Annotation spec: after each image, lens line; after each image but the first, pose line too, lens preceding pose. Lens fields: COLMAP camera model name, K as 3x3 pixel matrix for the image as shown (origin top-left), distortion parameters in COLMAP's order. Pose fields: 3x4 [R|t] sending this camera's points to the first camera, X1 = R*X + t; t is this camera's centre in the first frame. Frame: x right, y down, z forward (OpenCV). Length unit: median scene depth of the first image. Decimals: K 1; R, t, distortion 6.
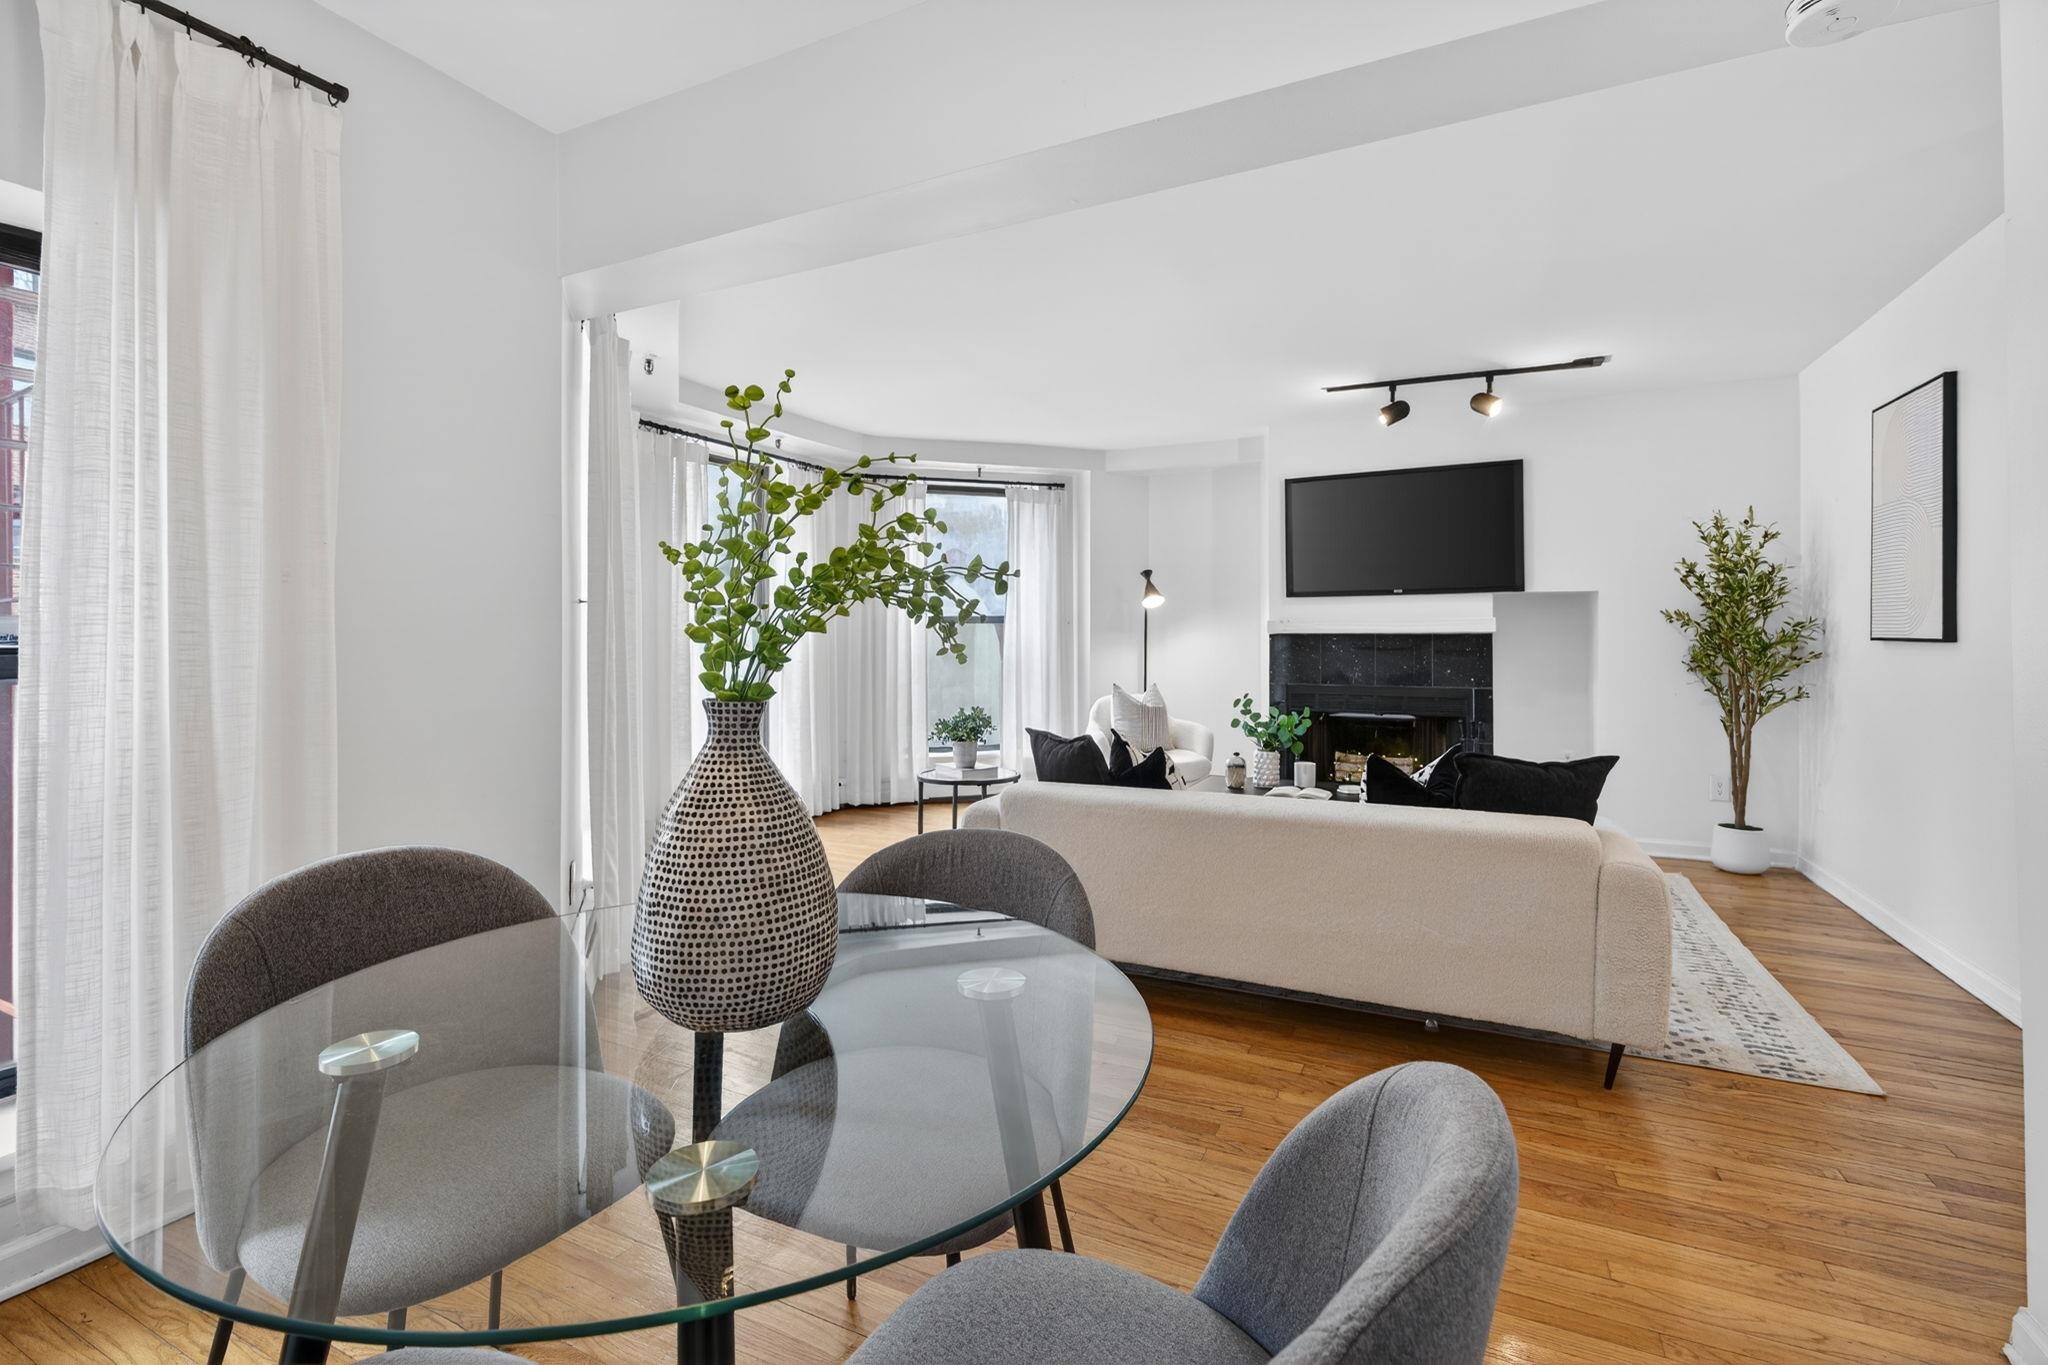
lens RADIAL K [[918.2, 0, 1015.8], [0, 918.2, 618.3], [0, 0, 1]] dist [0.002794, 0.002349]
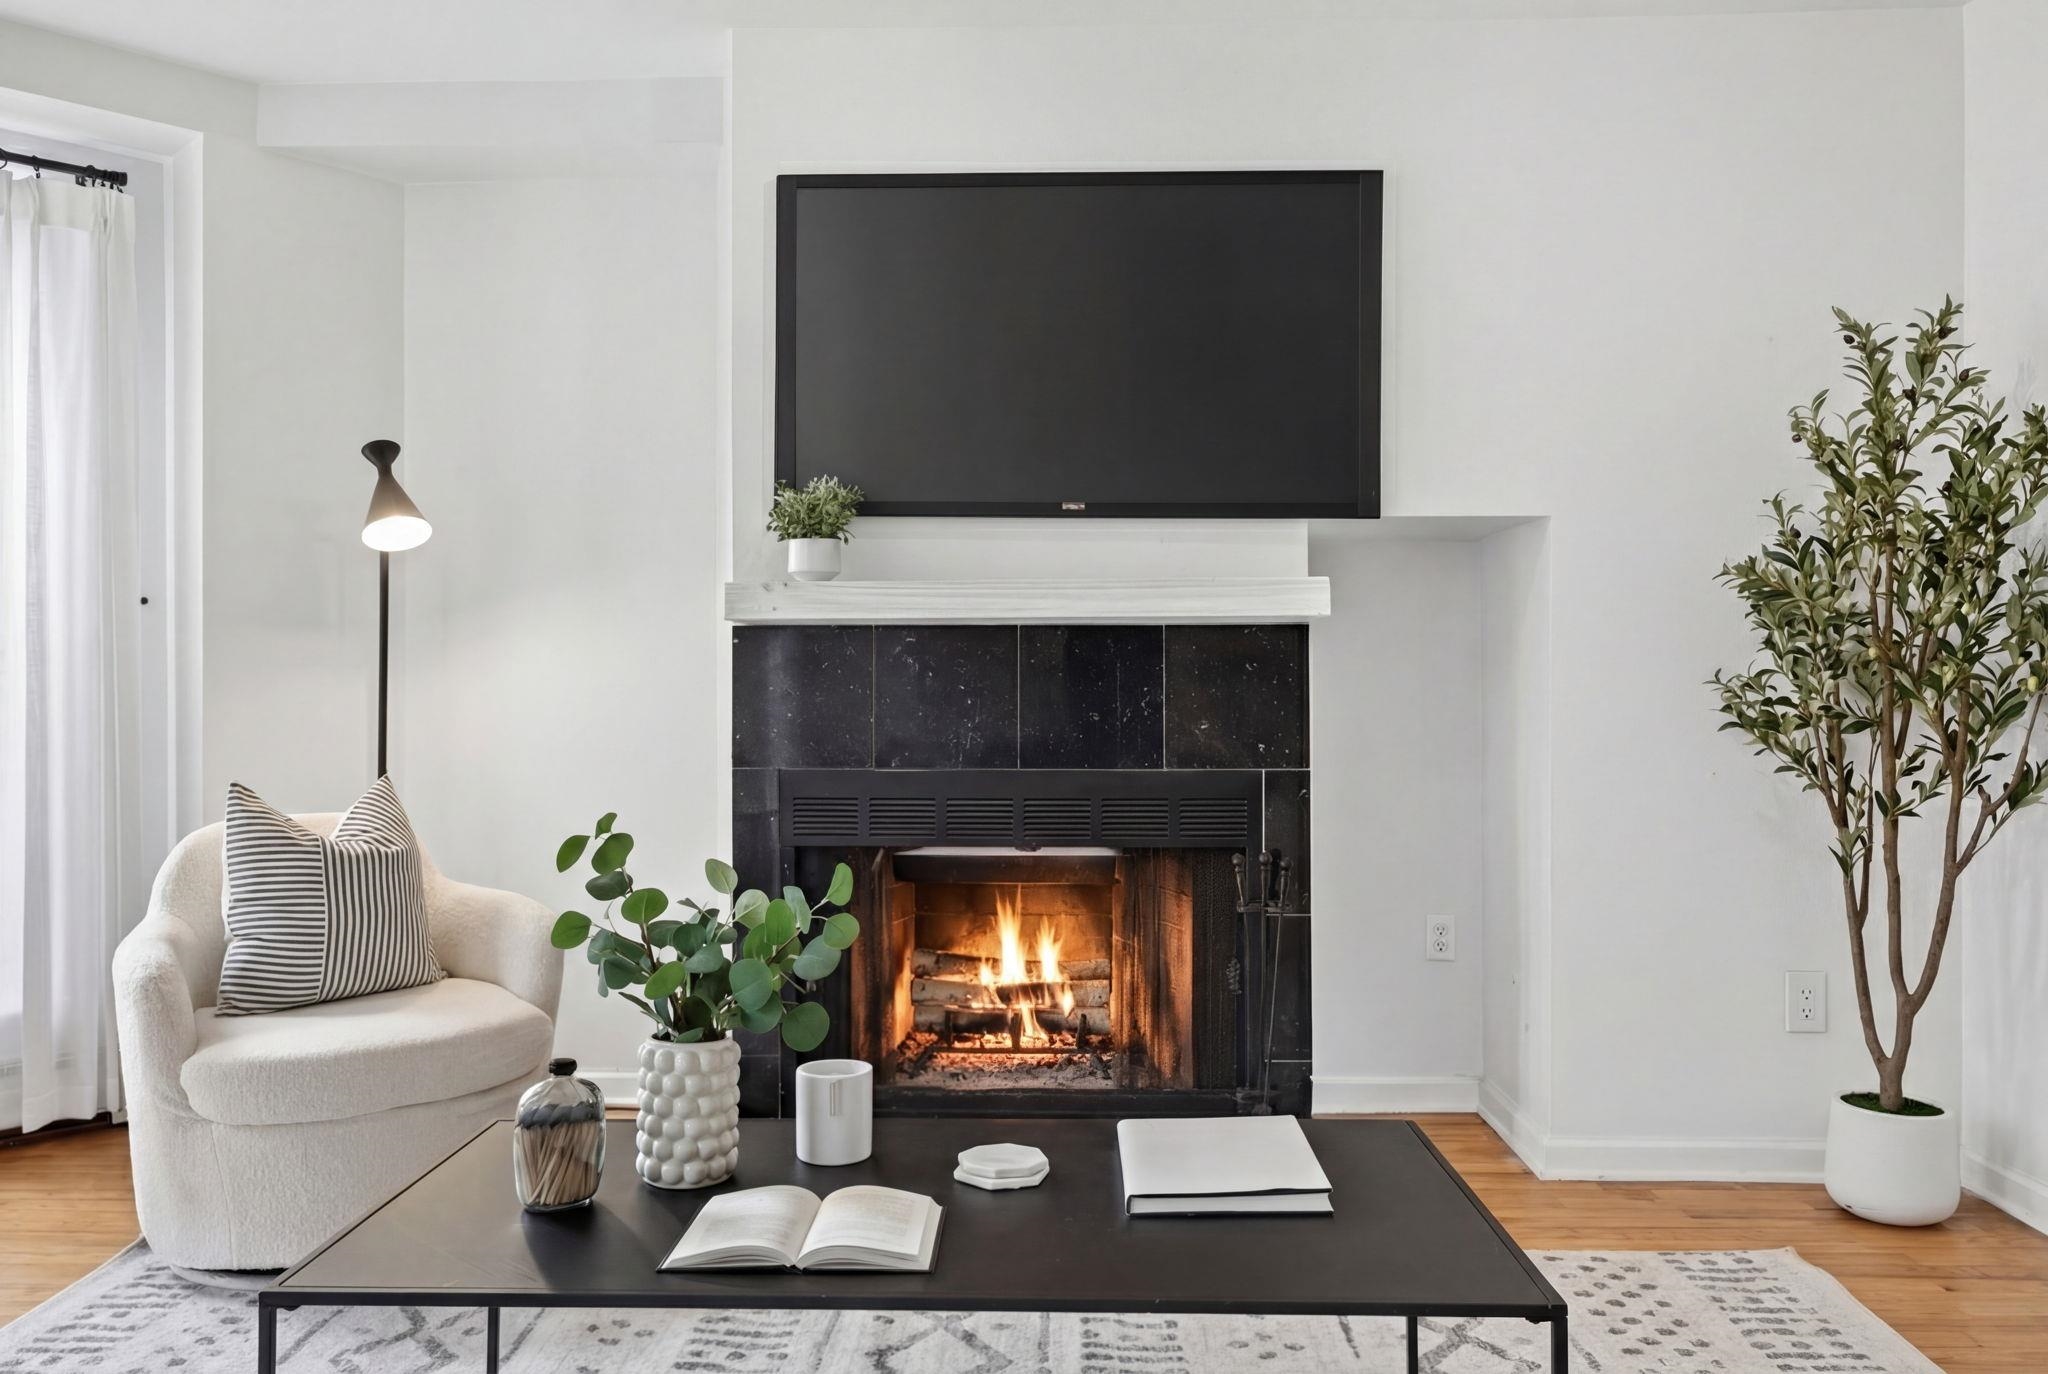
lens RADIAL K [[1535.7, 0, 1033.2], [0, 1535.7, 685.6], [0, 0, 1]] dist [-0.012832, -0.003019]
pose [[0.906569, -0.000834, 0.422056, 0.155280], [-0.005499, 0.999890, 0.013788, 0.035336], [-0.422021, -0.014821, 0.906465, 0.496061]]
